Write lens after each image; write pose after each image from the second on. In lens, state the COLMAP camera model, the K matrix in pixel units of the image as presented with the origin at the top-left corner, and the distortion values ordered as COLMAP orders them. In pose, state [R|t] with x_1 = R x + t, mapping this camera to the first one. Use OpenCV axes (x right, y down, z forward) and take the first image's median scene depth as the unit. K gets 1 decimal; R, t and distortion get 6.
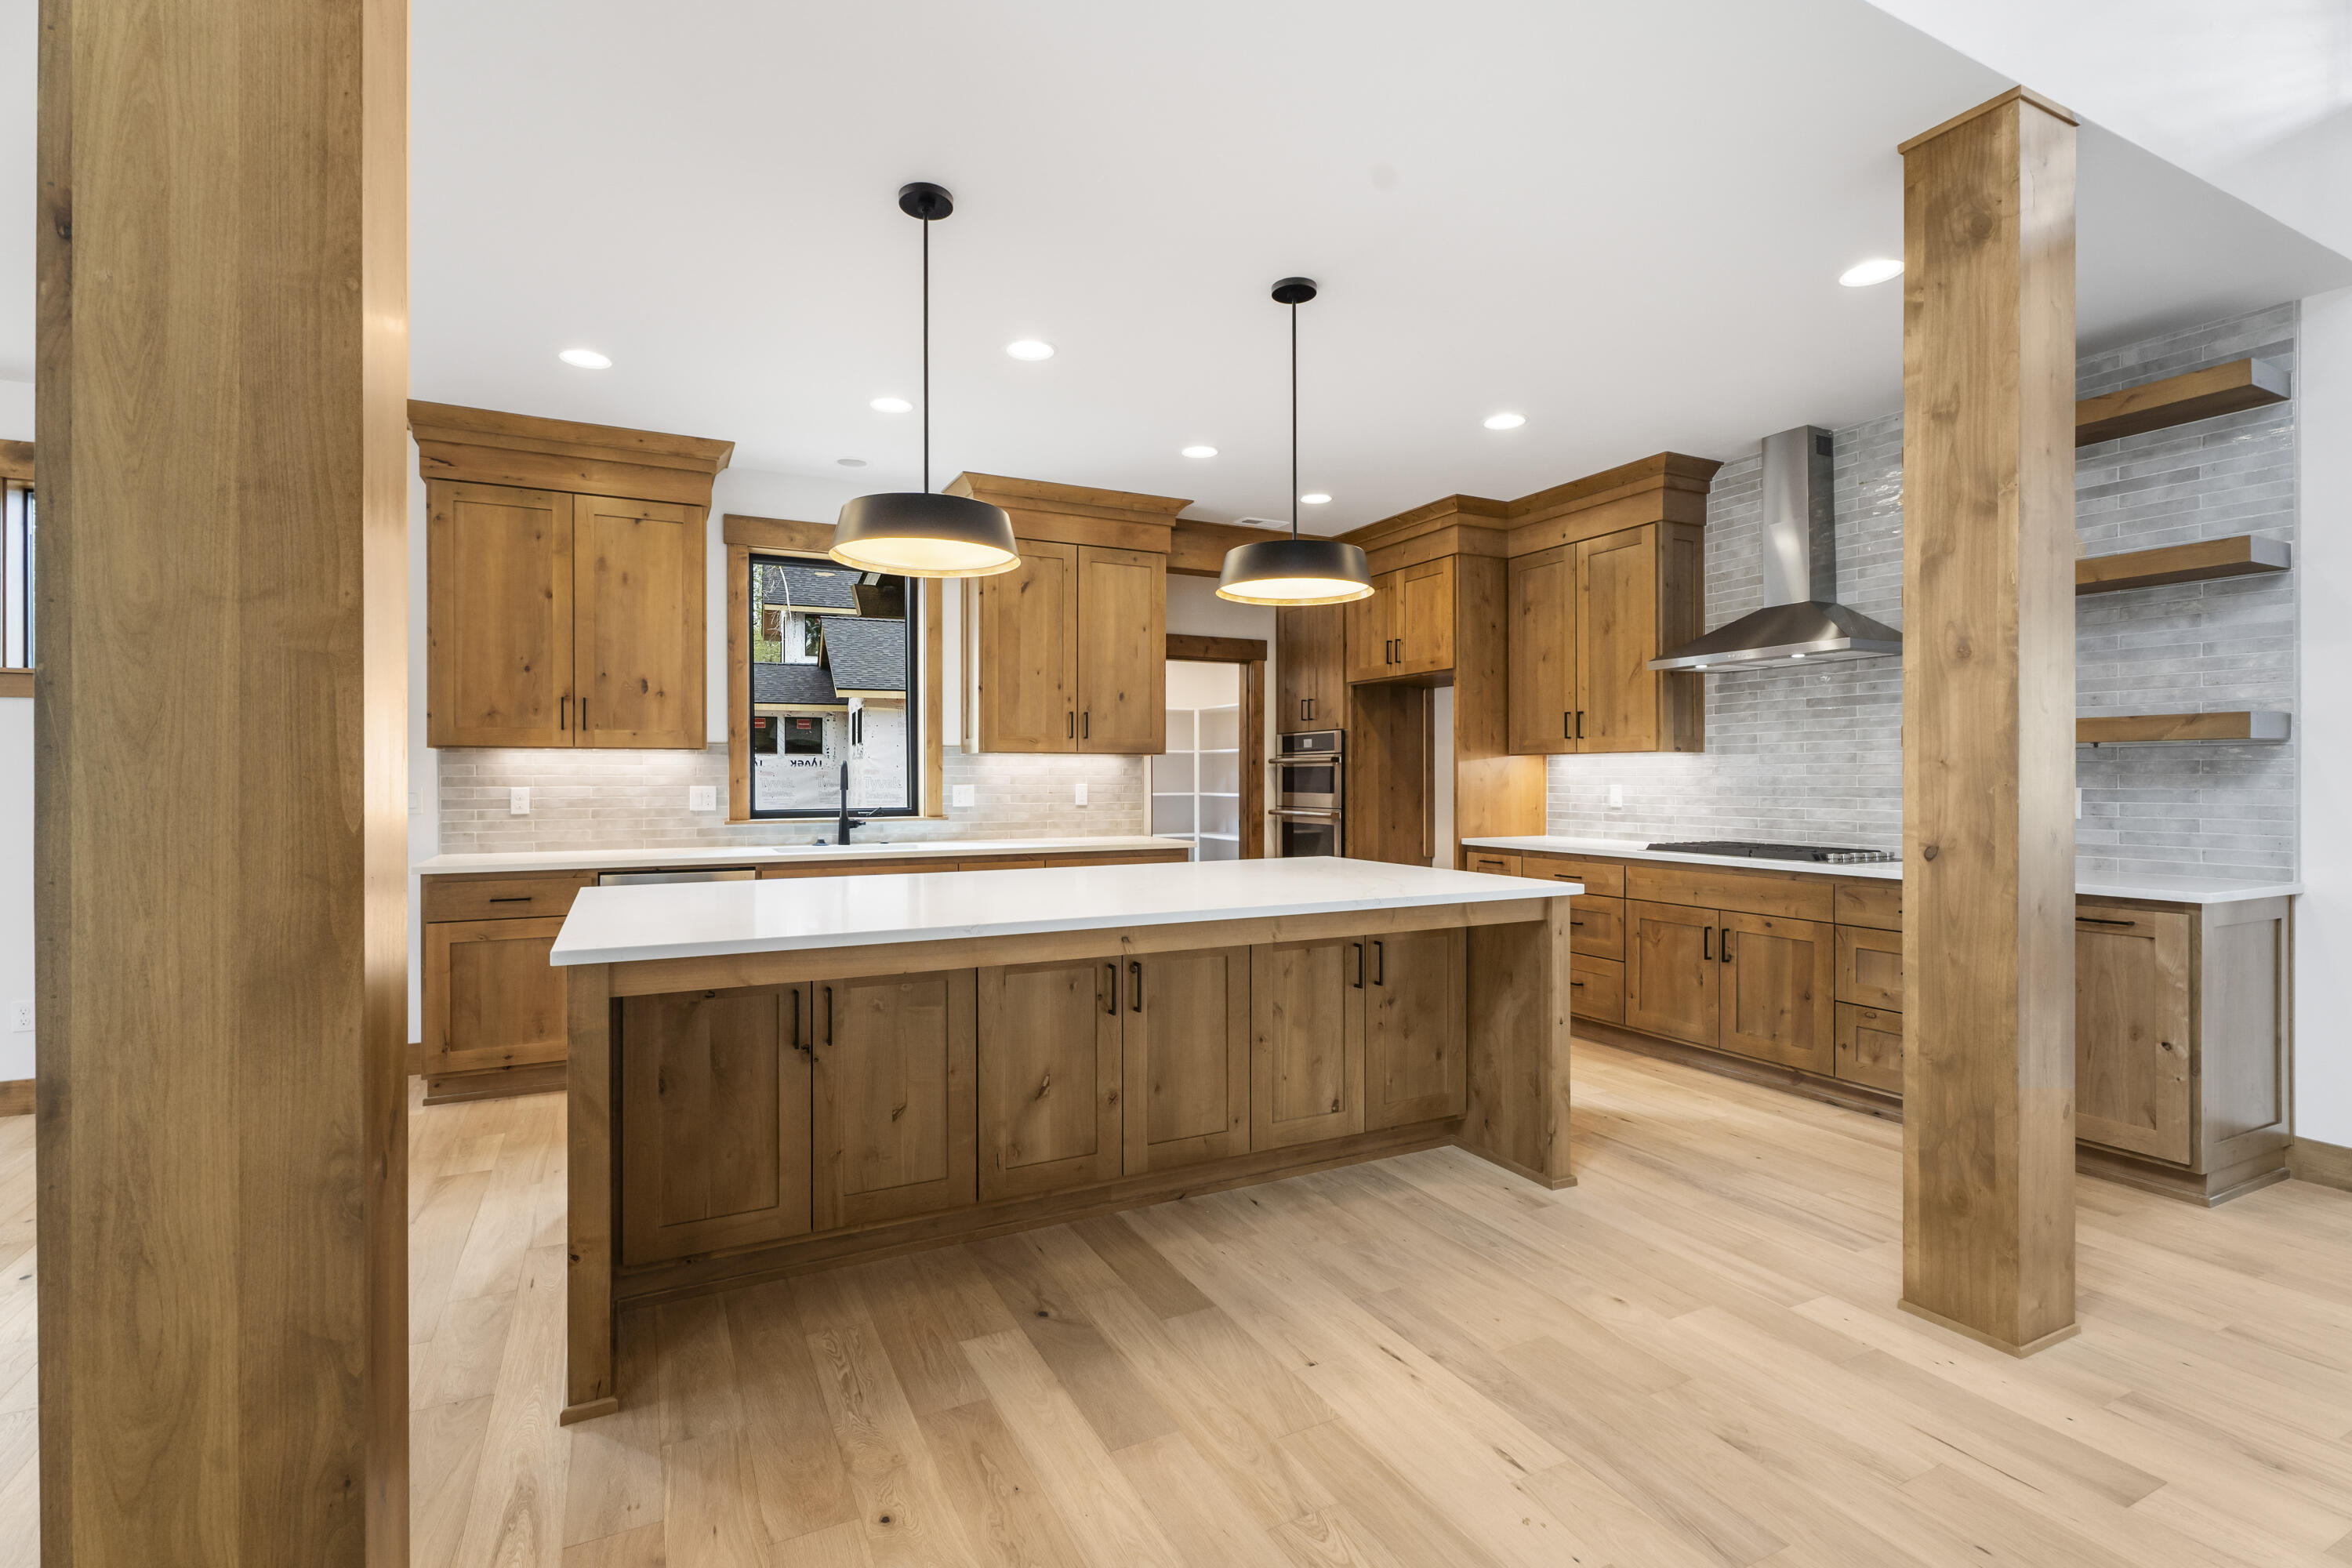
lens RADIAL K [[1079.2, 0, 1151.1], [0, 1079.2, 782.2], [0, 0, 1]] dist [0.007695, -0.003358]
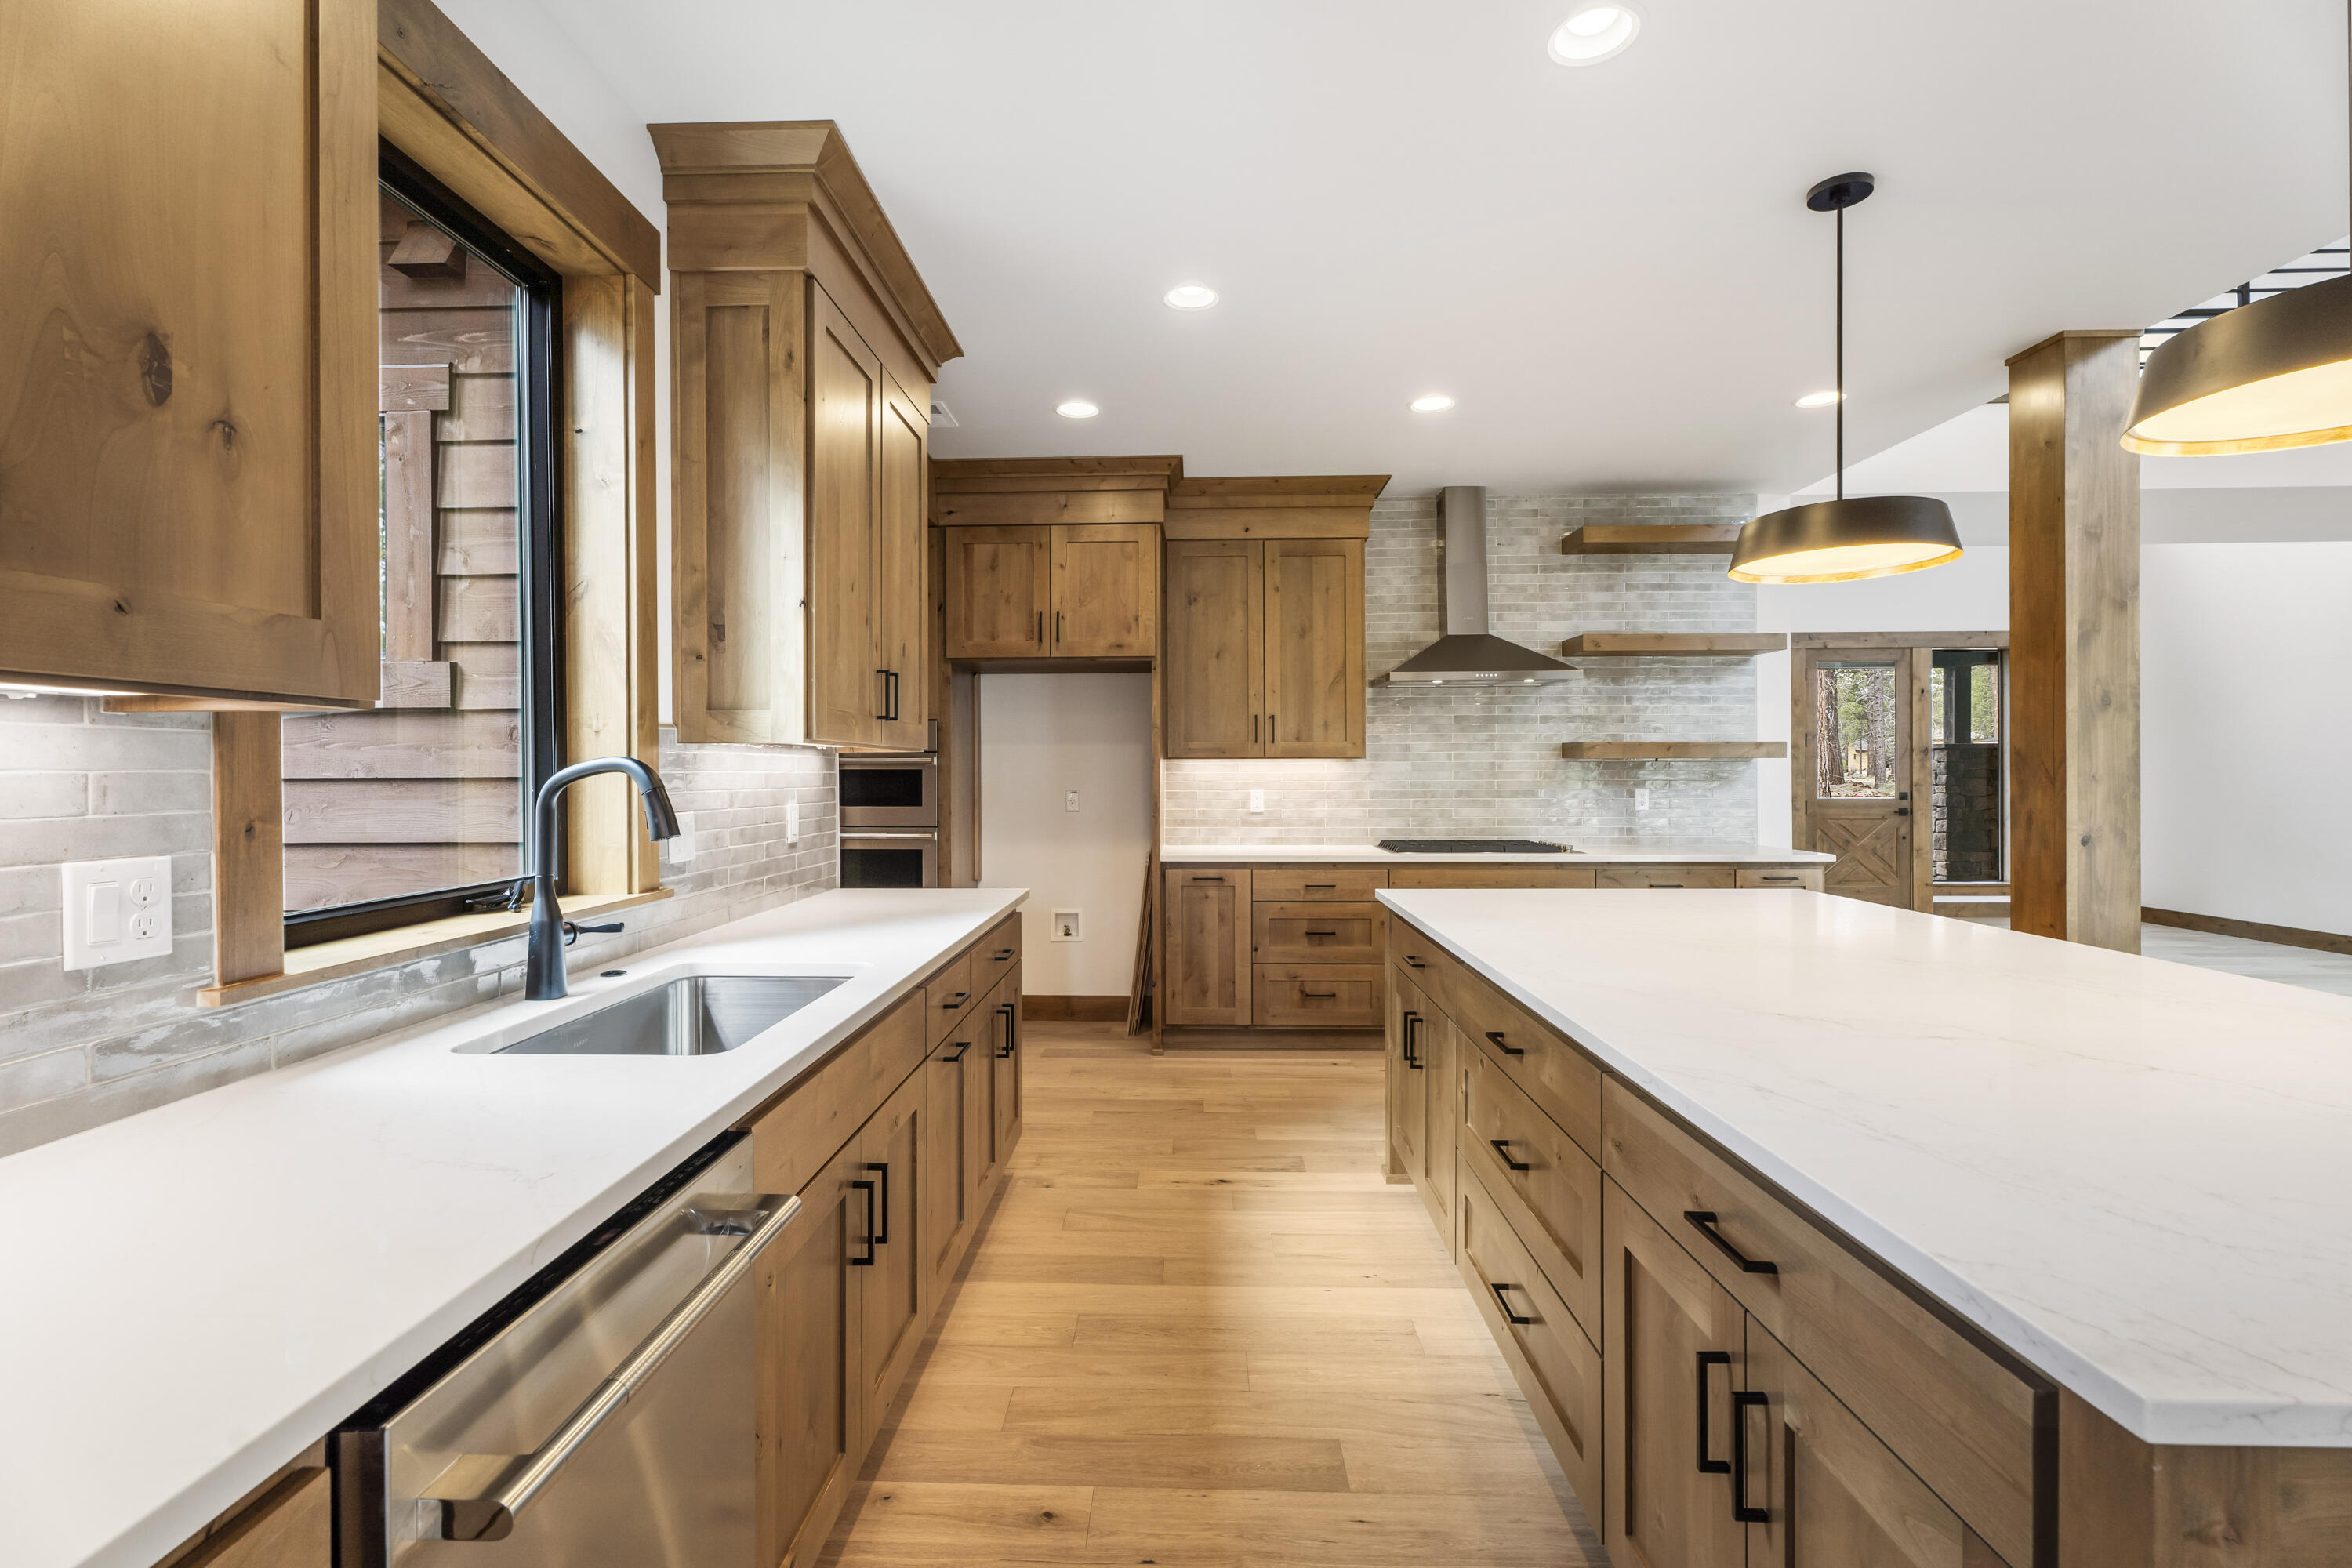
lens RADIAL K [[1044.0, 0, 1147.1], [0, 1044.0, 773.3], [0, 0, 1]] dist [-0.002181, 0.001187]
pose [[0.465815, -0.001783, 0.884881, -0.582445], [0.005907, 0.999982, -0.001094, -0.015284], [-0.884863, 0.005737, 0.465817, 0.794758]]
